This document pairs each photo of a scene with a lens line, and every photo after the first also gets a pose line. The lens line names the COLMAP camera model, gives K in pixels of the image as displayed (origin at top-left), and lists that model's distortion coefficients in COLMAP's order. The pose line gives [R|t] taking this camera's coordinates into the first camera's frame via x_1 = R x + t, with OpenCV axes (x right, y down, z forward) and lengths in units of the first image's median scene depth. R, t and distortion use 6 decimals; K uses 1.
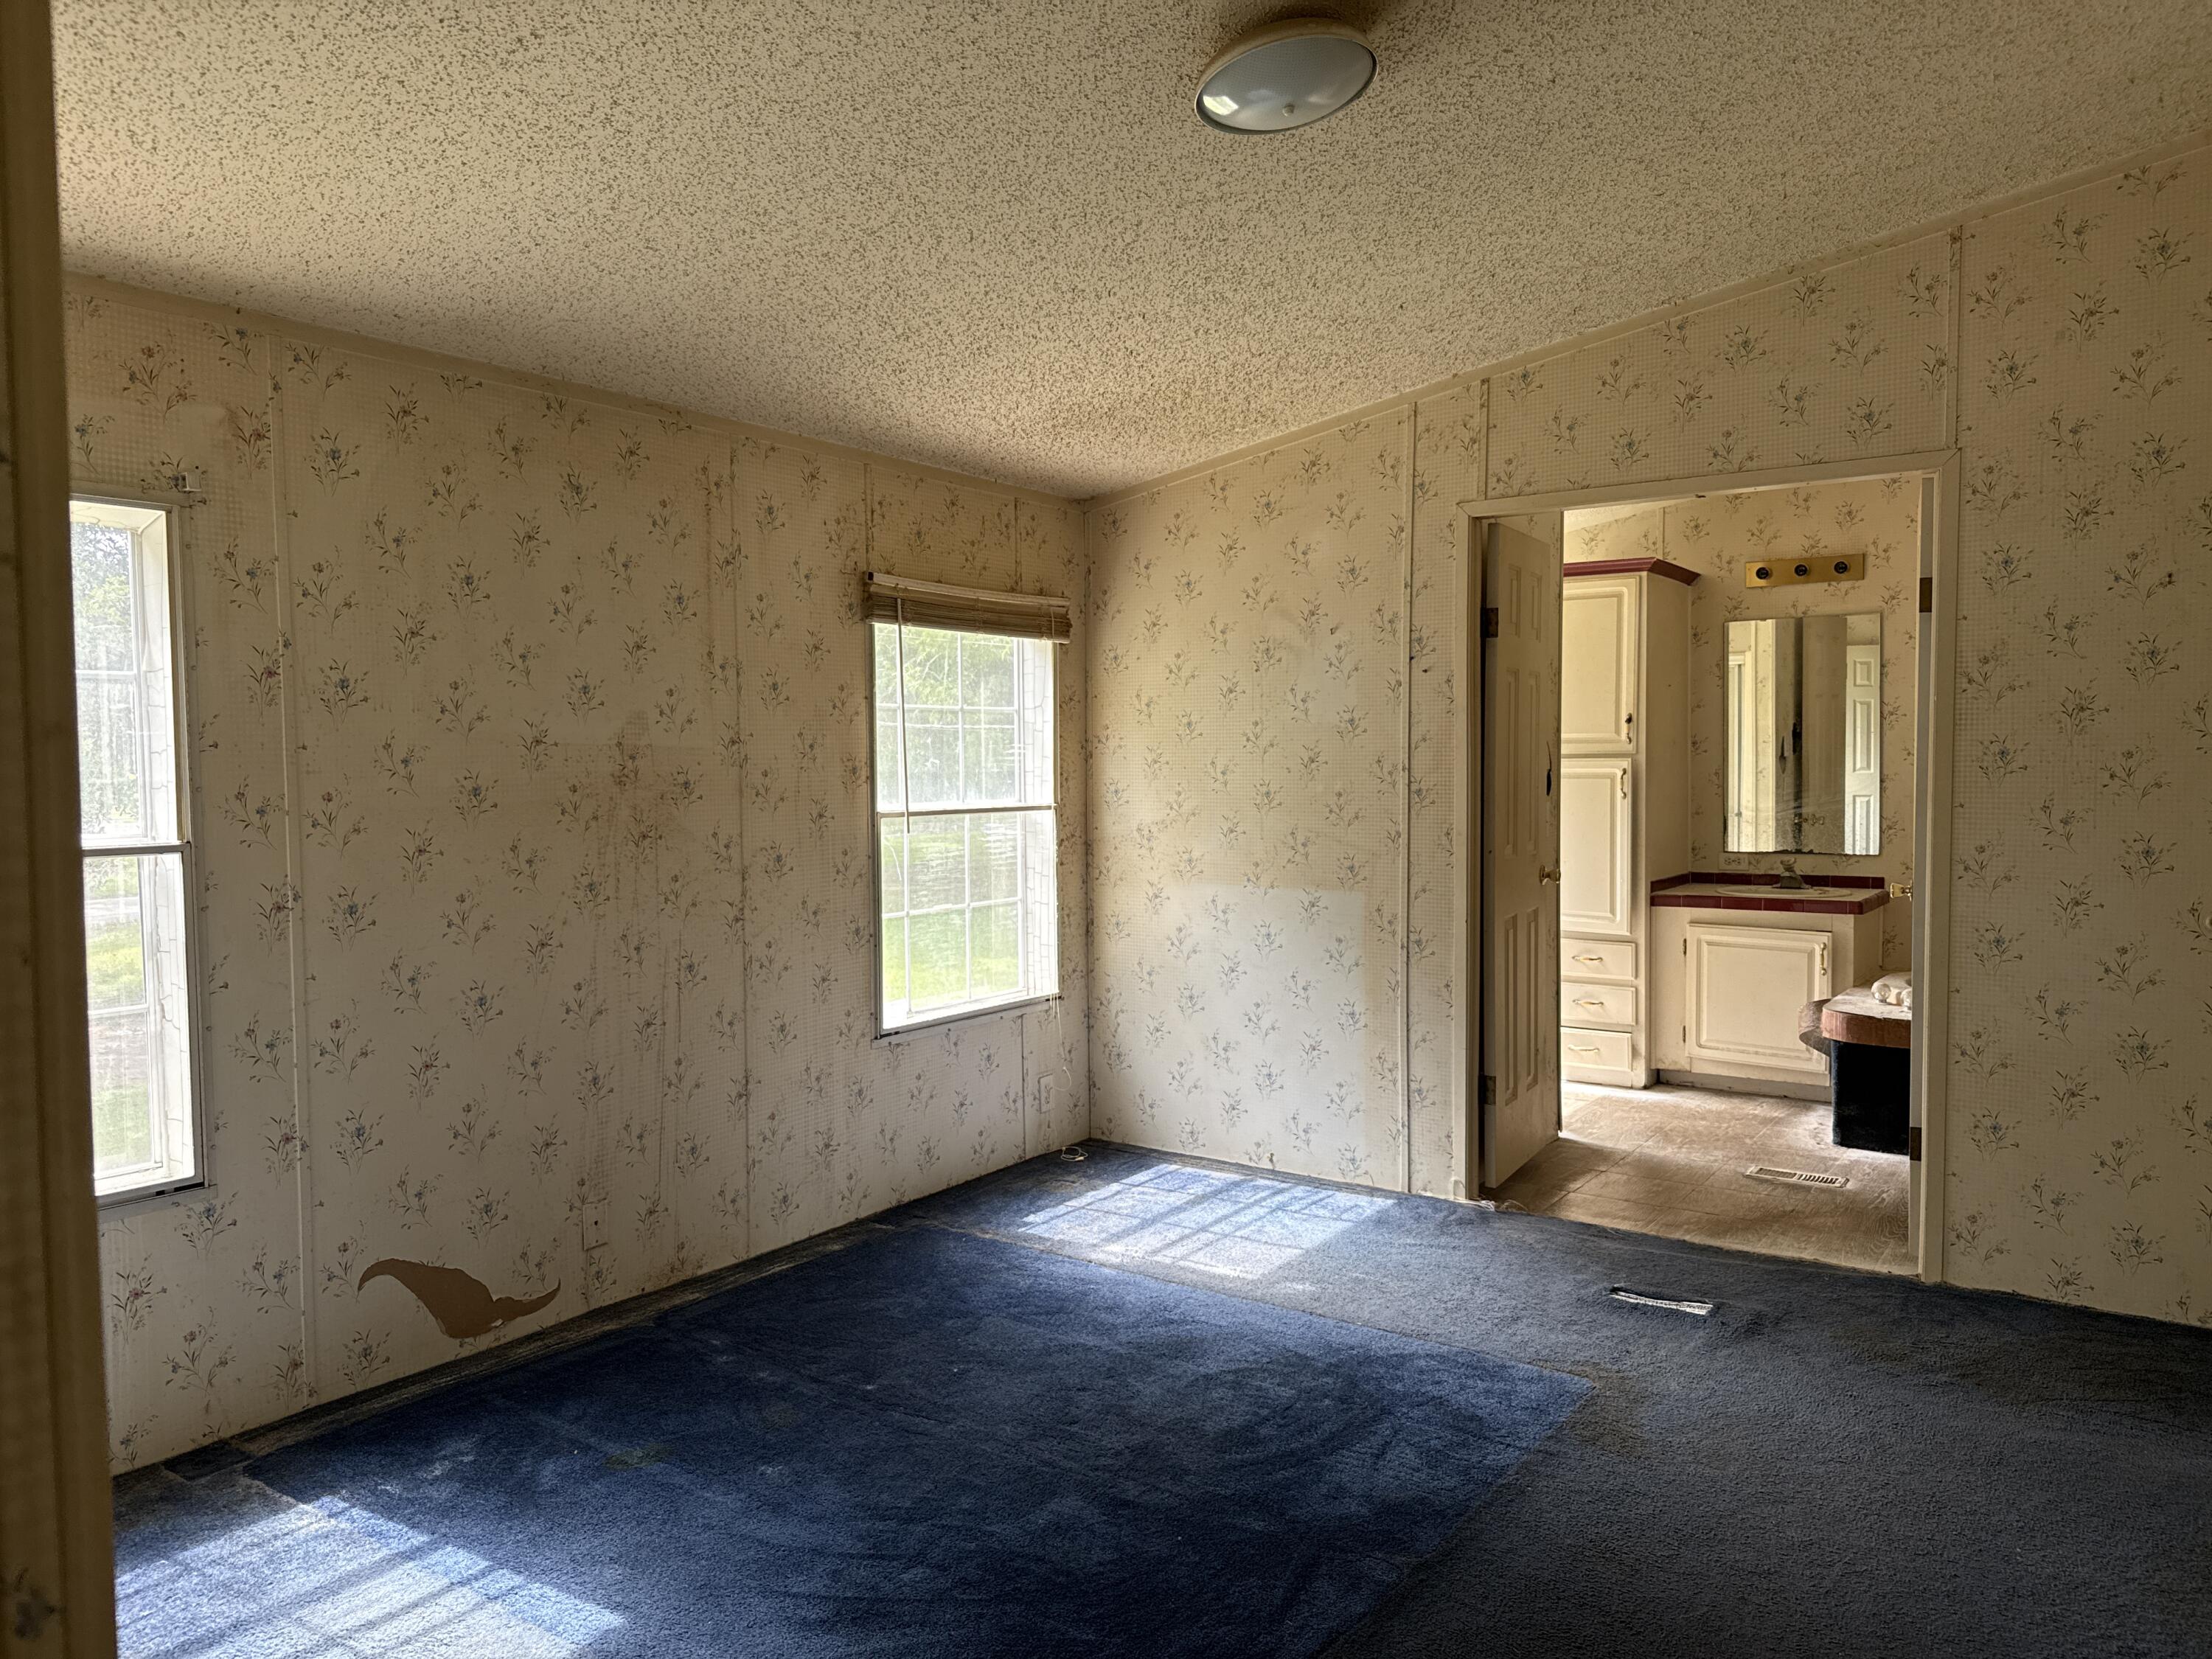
lens RADIAL K [[1557.8, 0, 1098.6], [0, 1557.8, 830.4], [0, 0, 1]] dist [0.037252, -0.039294]
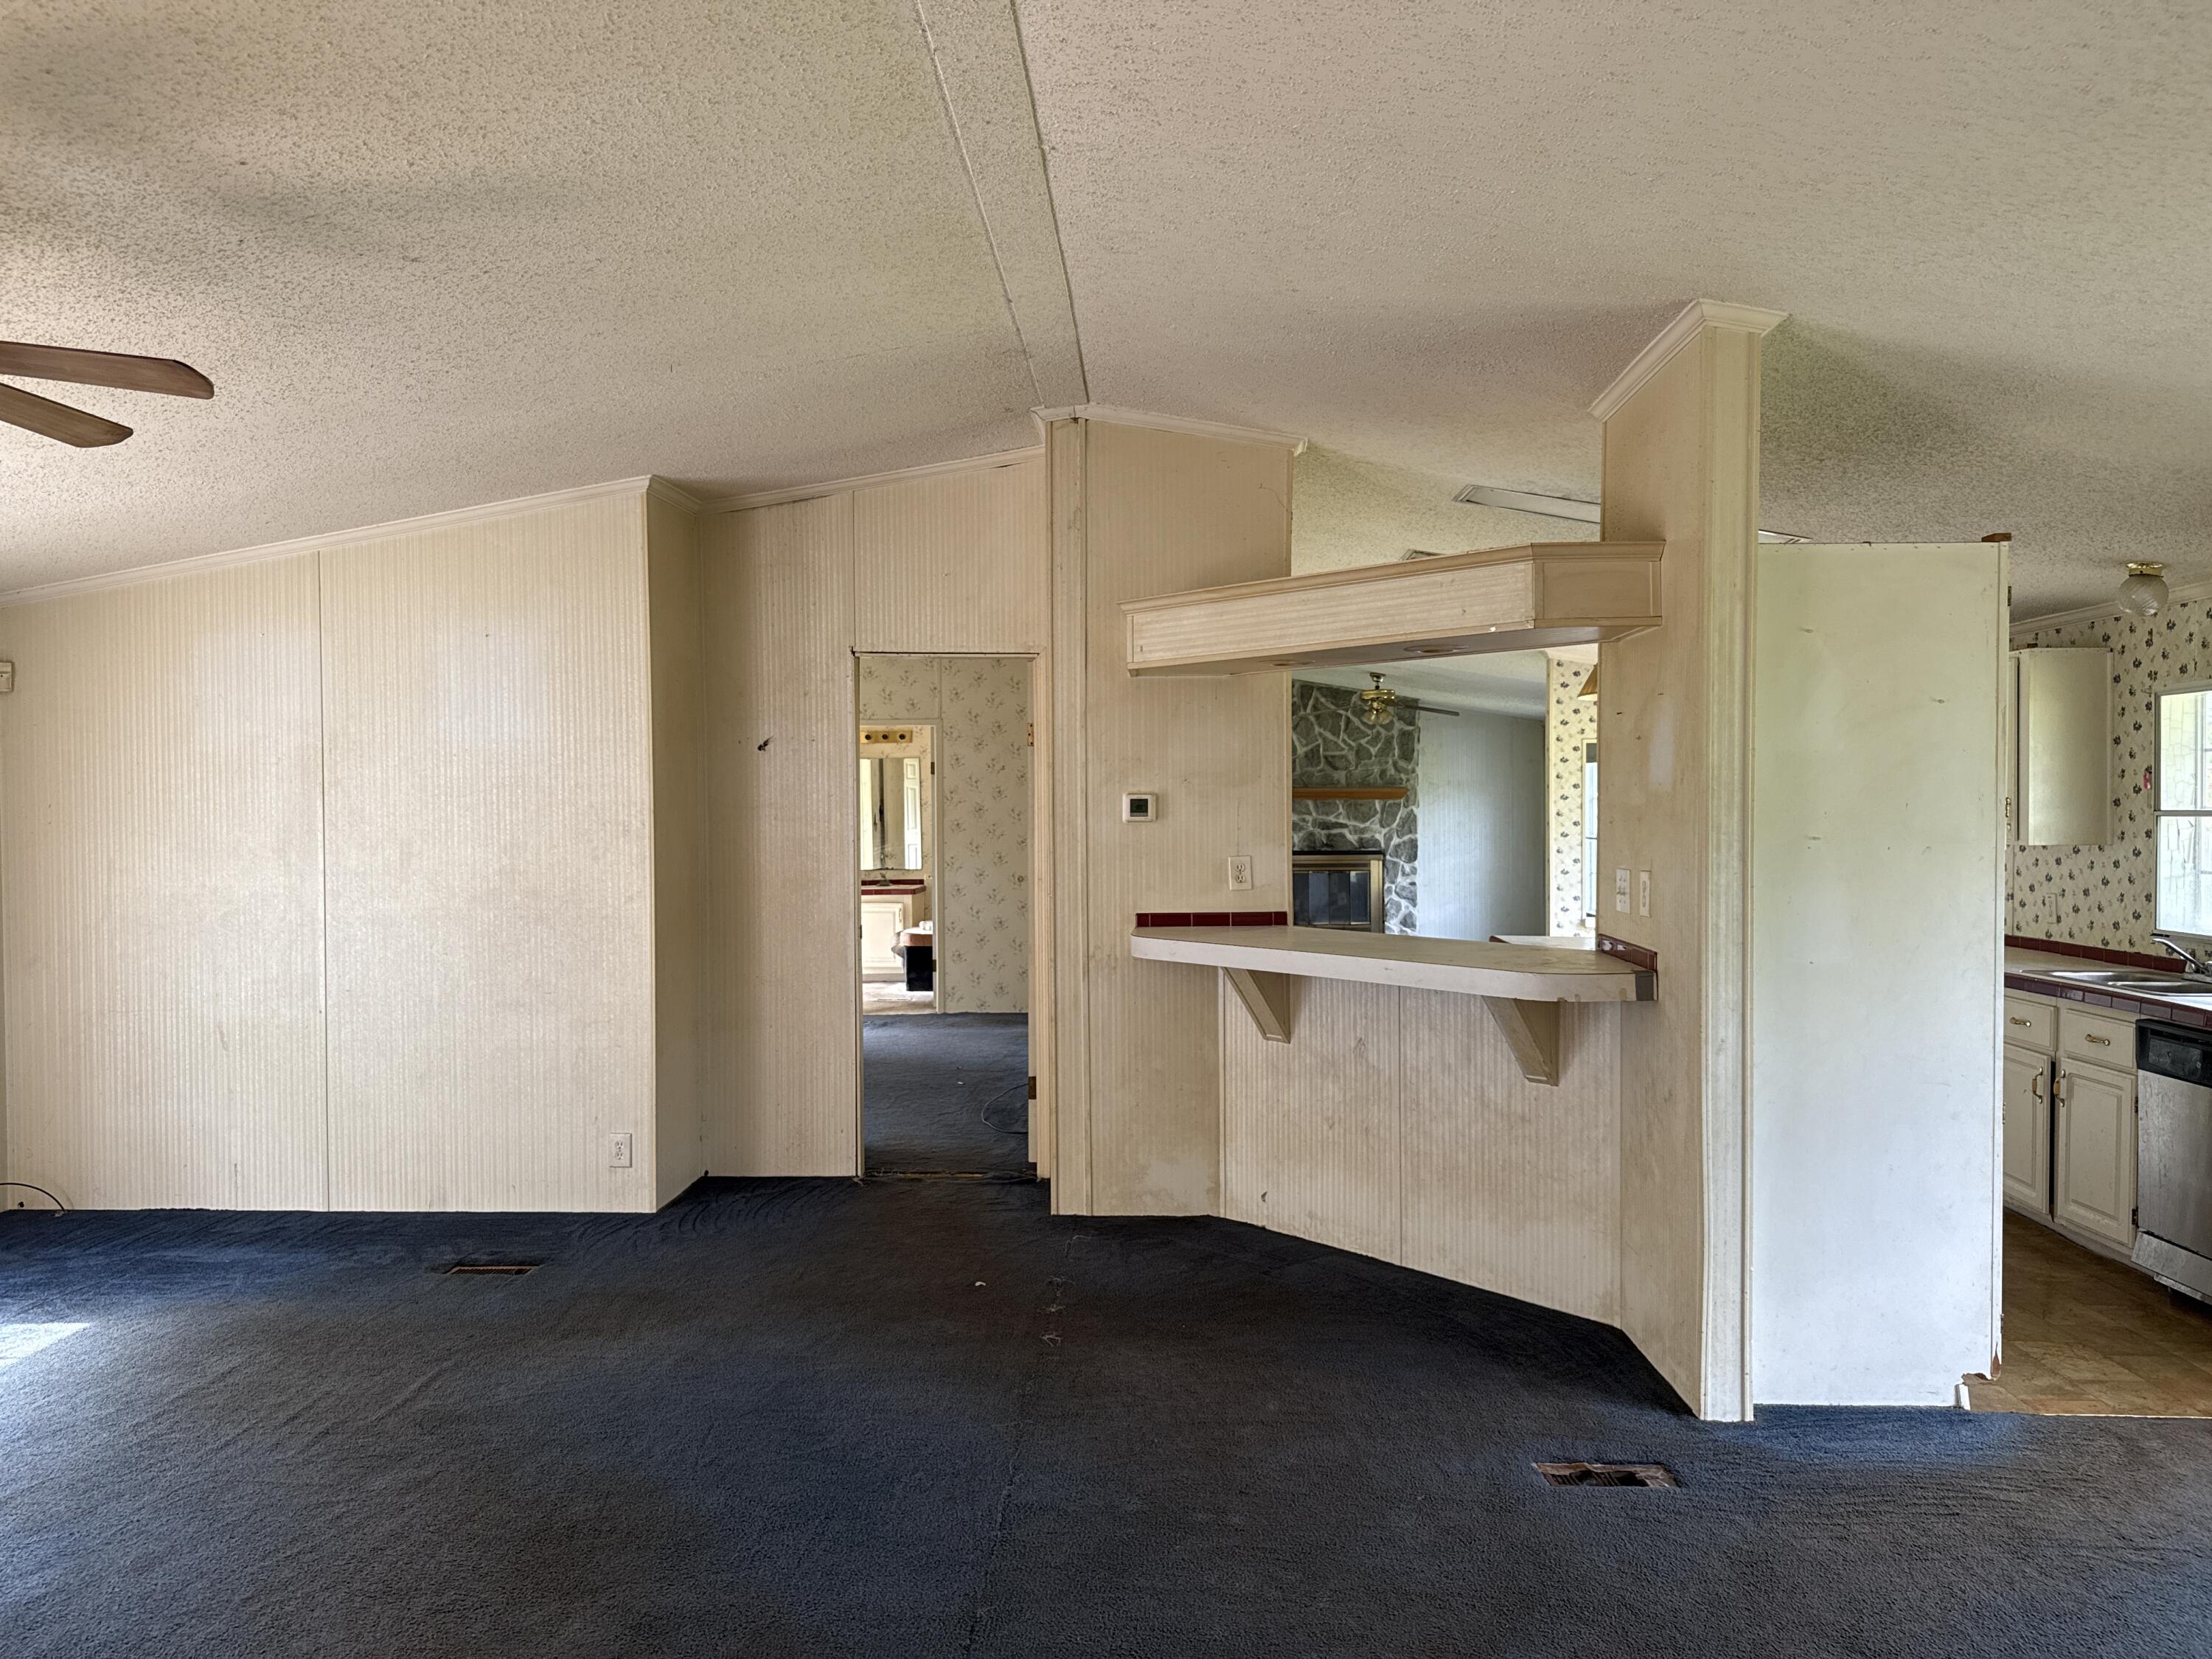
lens RADIAL K [[1557.8, 0, 1110.8], [0, 1557.8, 819.1], [0, 0, 1]] dist [0.037252, -0.039294]
pose [[0.835098, -0.006964, 0.550058, -0.518819], [0.030915, 0.998934, -0.034287, 0.032068], [-0.549233, 0.045638, 0.834422, -1.048116]]
